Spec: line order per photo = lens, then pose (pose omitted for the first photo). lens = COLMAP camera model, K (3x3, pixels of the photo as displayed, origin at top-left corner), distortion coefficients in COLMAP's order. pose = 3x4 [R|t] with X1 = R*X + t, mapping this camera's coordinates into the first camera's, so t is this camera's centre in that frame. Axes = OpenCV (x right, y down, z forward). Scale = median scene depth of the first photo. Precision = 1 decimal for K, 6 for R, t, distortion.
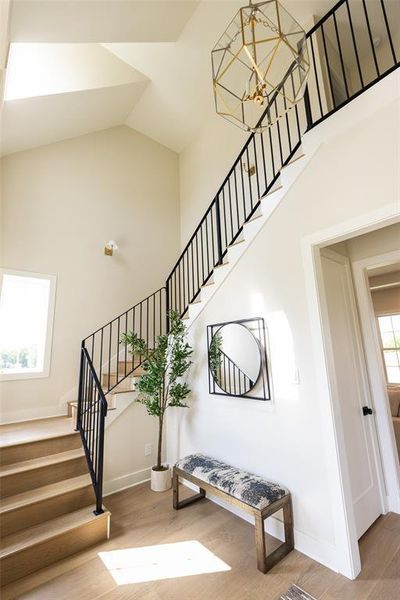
lens RADIAL K [[267.0, 0, 198.5], [0, 267.0, 298.2], [0, 0, 1]] dist [0.000166, -0.000572]
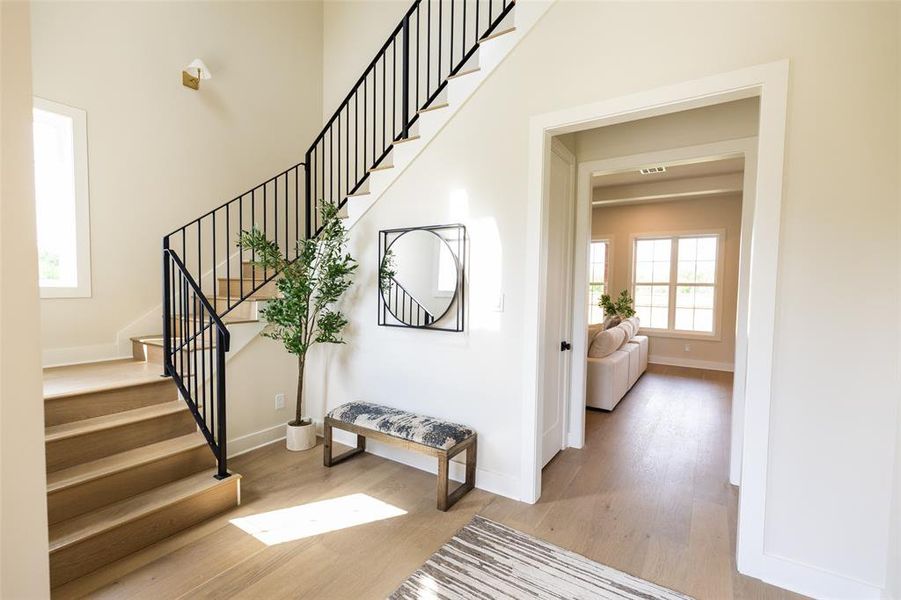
lens RADIAL K [[401.0, 0, 451.2], [0, 401.0, 303.3], [0, 0, 1]] dist [0.000166, -0.000572]
pose [[0.950327, 0.035142, 0.309264, -0.120612], [-0.111278, 0.966296, 0.232141, 0.028922], [-0.290682, -0.255024, 0.922207, -0.048704]]
